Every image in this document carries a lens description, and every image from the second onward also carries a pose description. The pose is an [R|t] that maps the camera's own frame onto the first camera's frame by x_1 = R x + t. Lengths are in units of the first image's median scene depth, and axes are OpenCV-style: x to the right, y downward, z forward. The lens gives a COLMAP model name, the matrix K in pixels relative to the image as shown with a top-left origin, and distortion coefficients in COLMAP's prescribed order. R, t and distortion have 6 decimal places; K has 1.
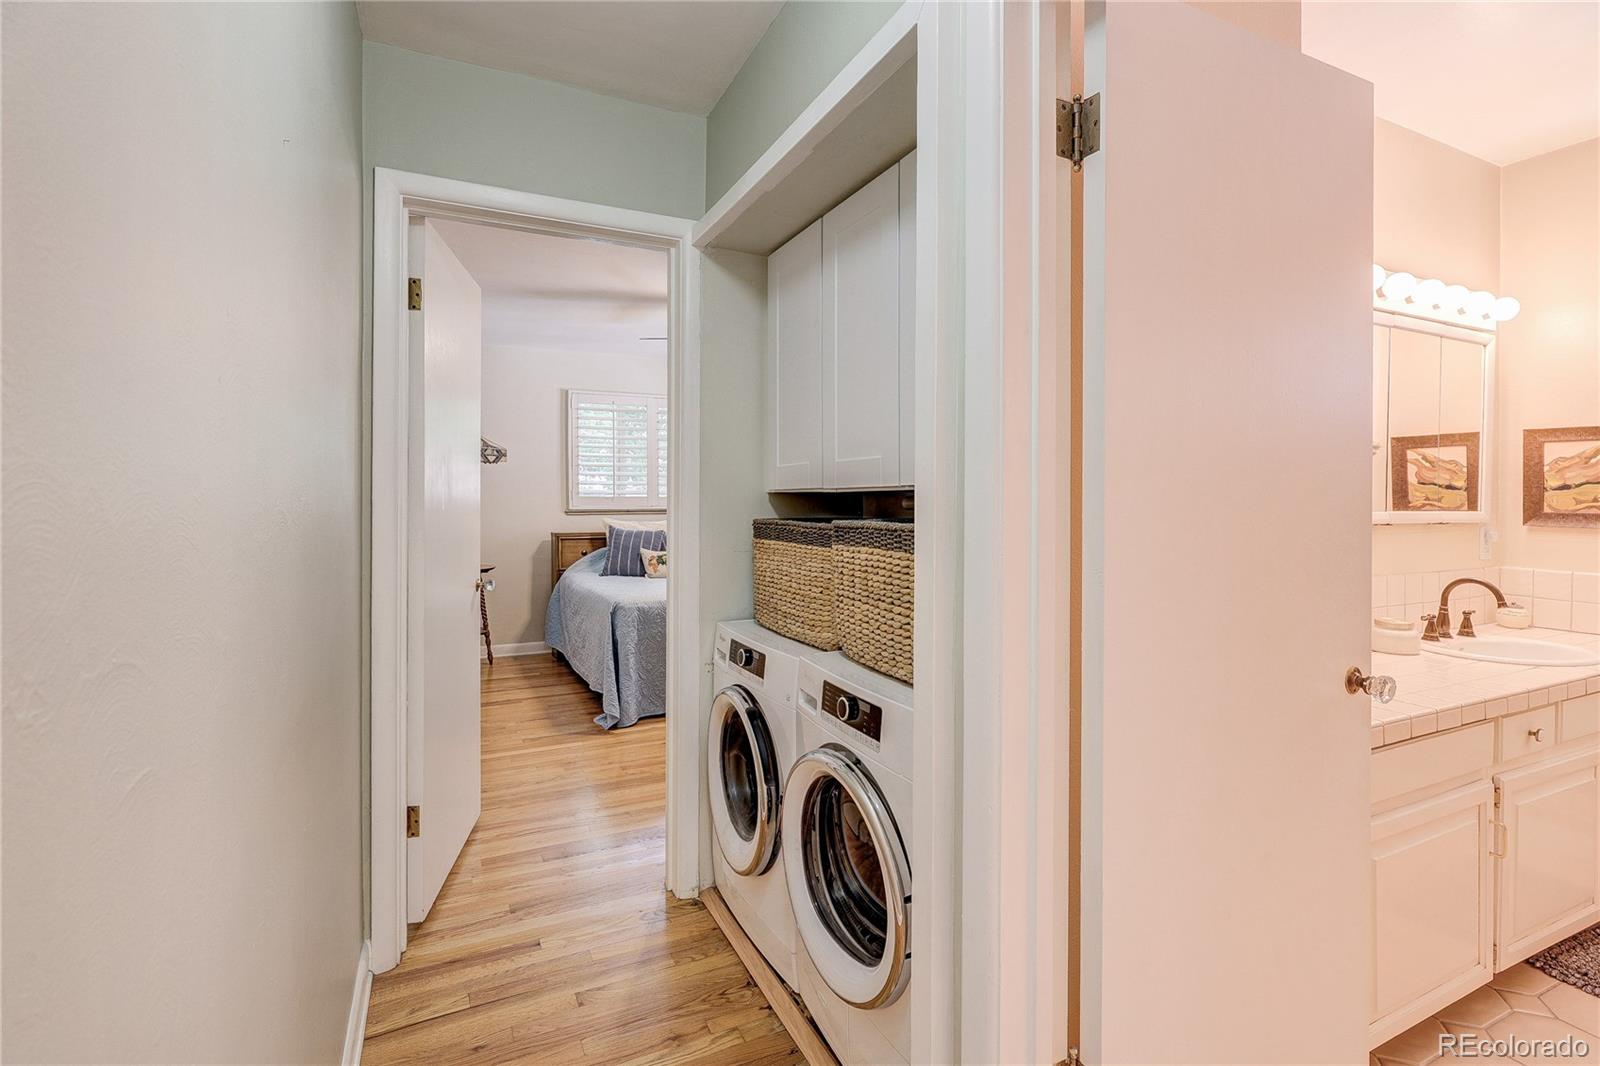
lens RADIAL K [[746.1, 0, 805.2], [0, 746.1, 501.5], [0, 0, 1]] dist [0.022355, -0.013134]
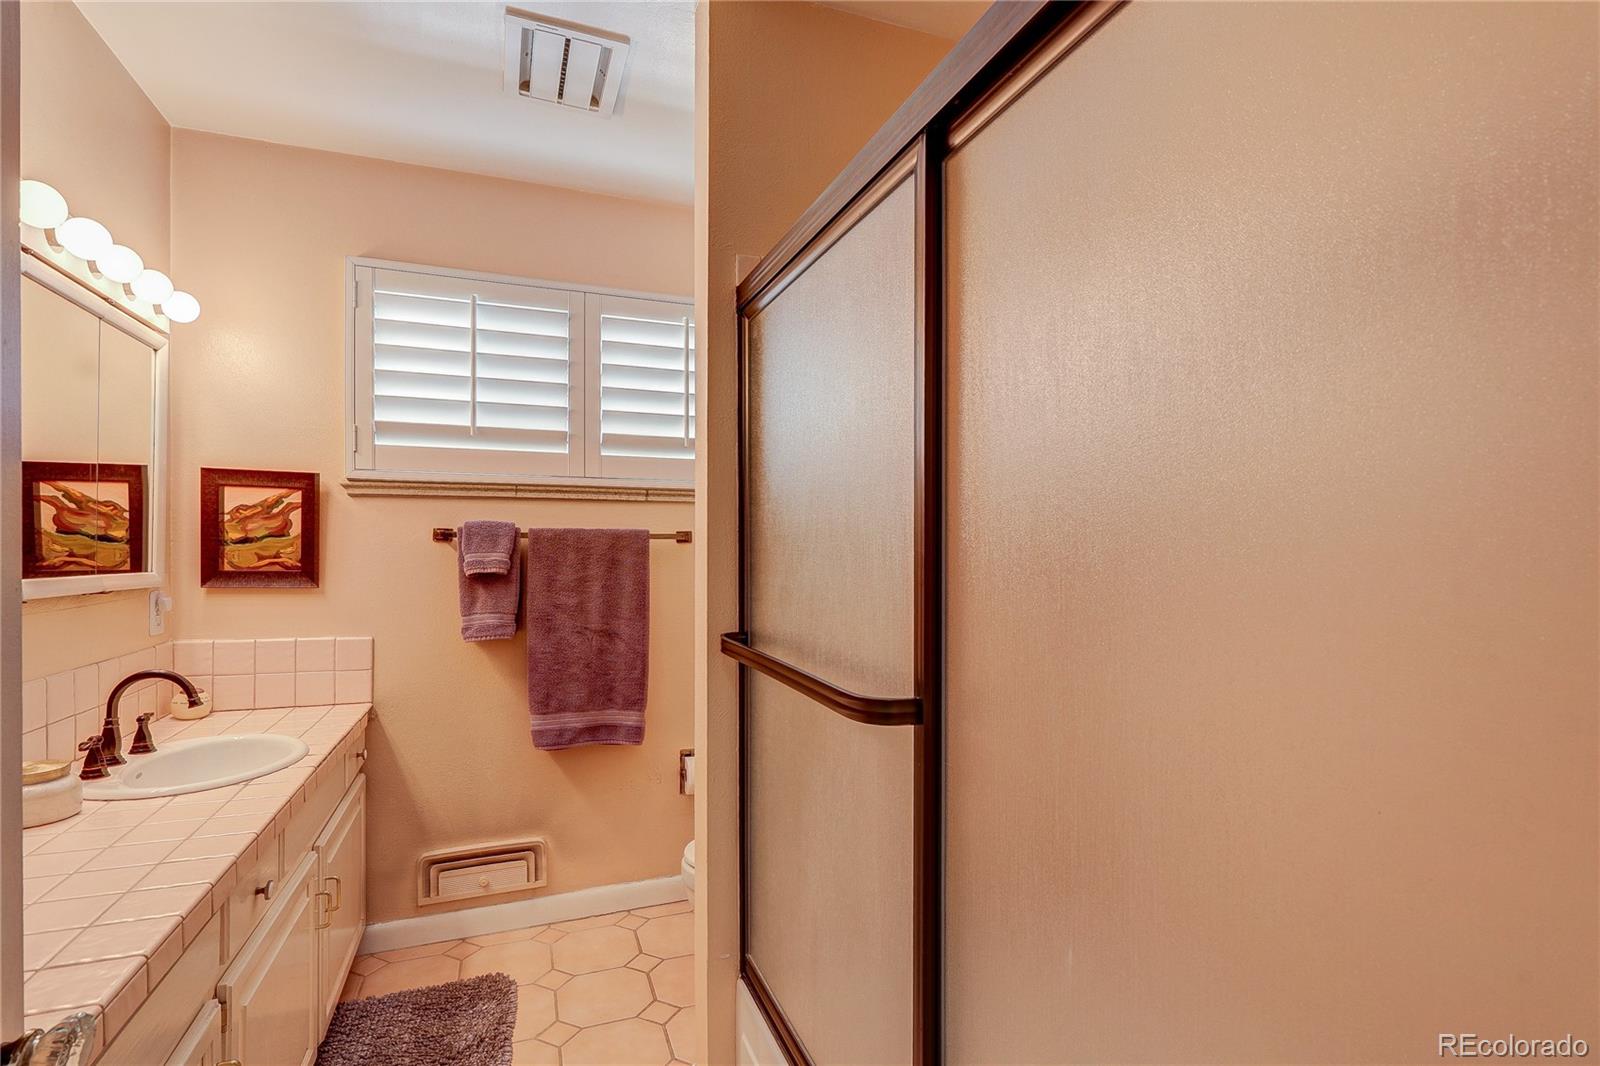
lens RADIAL K [[760.7, 0, 800.4], [0, 760.7, 549.9], [0, 0, 1]] dist [-0.002065, 0.000016]
pose [[0.085998, -0.007104, 0.996270, 0.207125], [0.000566, 0.999975, 0.007081, -0.013912], [-0.996295, -0.000045, 0.086000, 0.300052]]
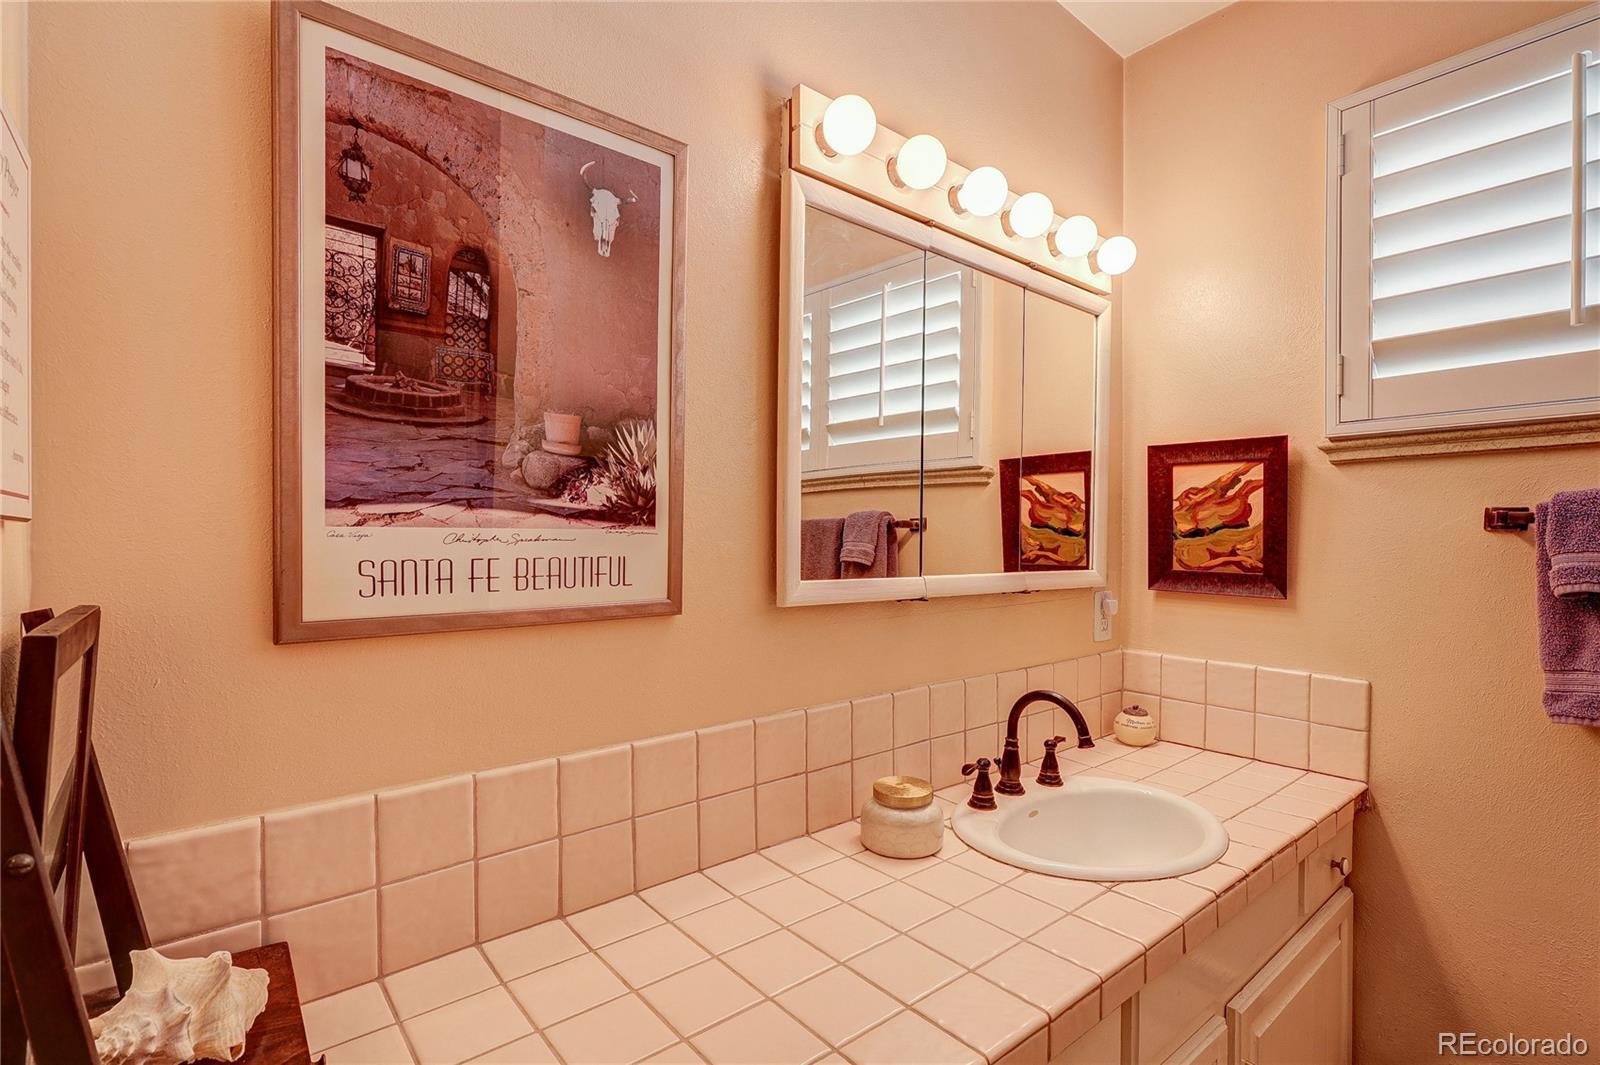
lens RADIAL K [[745.7, 0, 801.2], [0, 745.7, 547.4], [0, 0, 1]] dist [-0.008278, 0.000727]
pose [[0.971220, -0.005365, 0.238125, 0.502409], [0.003119, 0.999947, 0.009808, -0.013370], [-0.238165, -0.008783, 0.971185, 0.436213]]
